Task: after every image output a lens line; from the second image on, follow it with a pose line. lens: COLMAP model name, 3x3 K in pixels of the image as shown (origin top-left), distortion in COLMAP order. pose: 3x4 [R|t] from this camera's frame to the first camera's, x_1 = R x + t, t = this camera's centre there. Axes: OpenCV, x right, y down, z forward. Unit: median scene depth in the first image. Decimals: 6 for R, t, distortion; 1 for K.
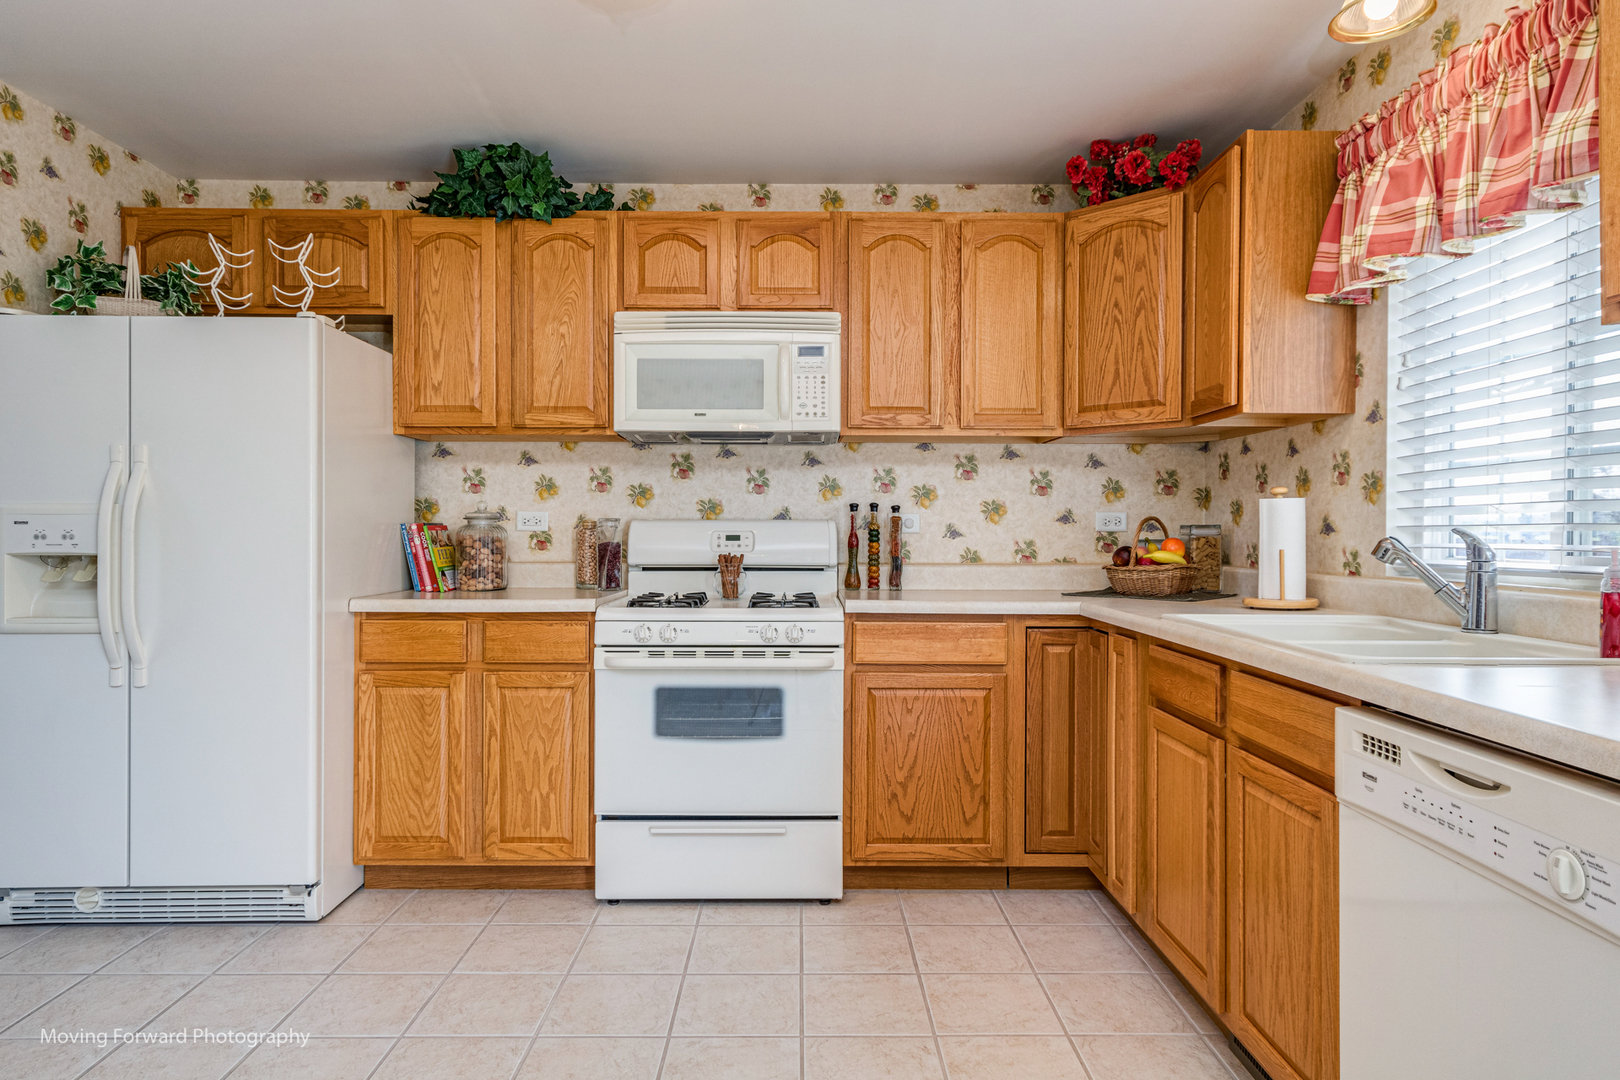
lens RADIAL K [[967.8, 0, 802.8], [0, 967.8, 539.7], [0, 0, 1]] dist [-0.000878, 0.000765]
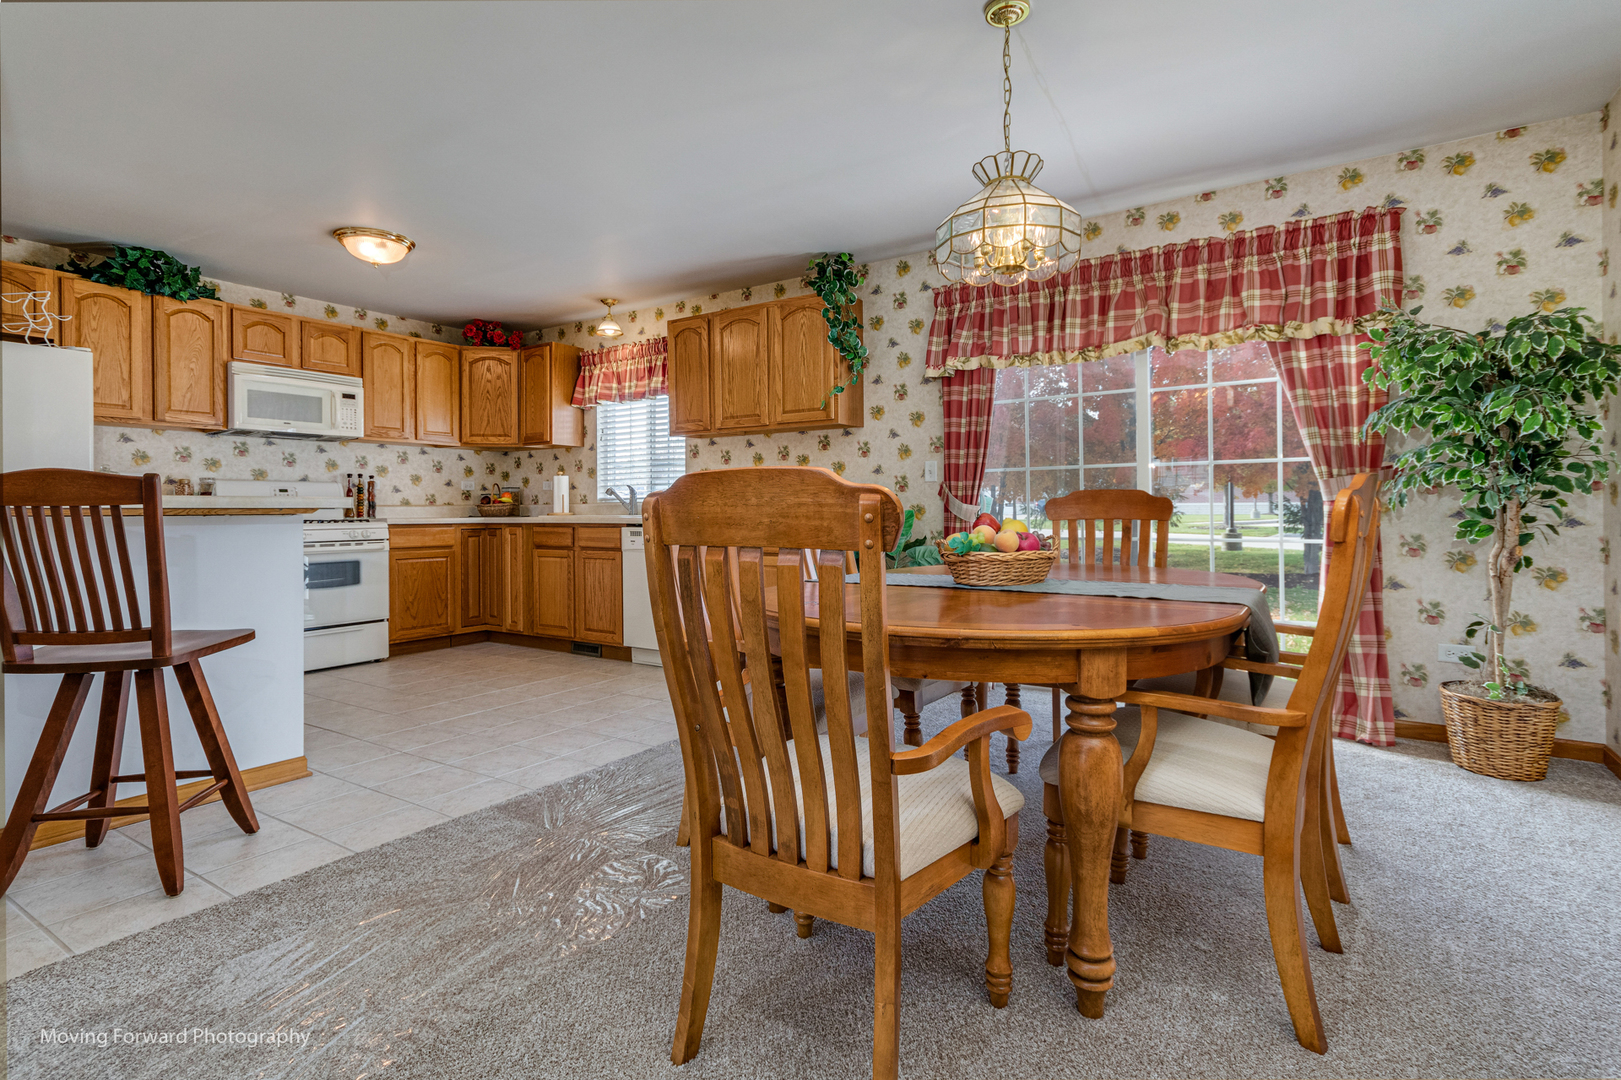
lens RADIAL K [[808.5, 0, 783.5], [0, 808.5, 504.8], [0, 0, 1]] dist [0.011426, 0.000679]
pose [[0.579766, 0.000044, 0.814783, -0.855831], [0.016171, 0.999802, -0.011561, 0.064191], [-0.814622, 0.019878, 0.579651, -0.710710]]
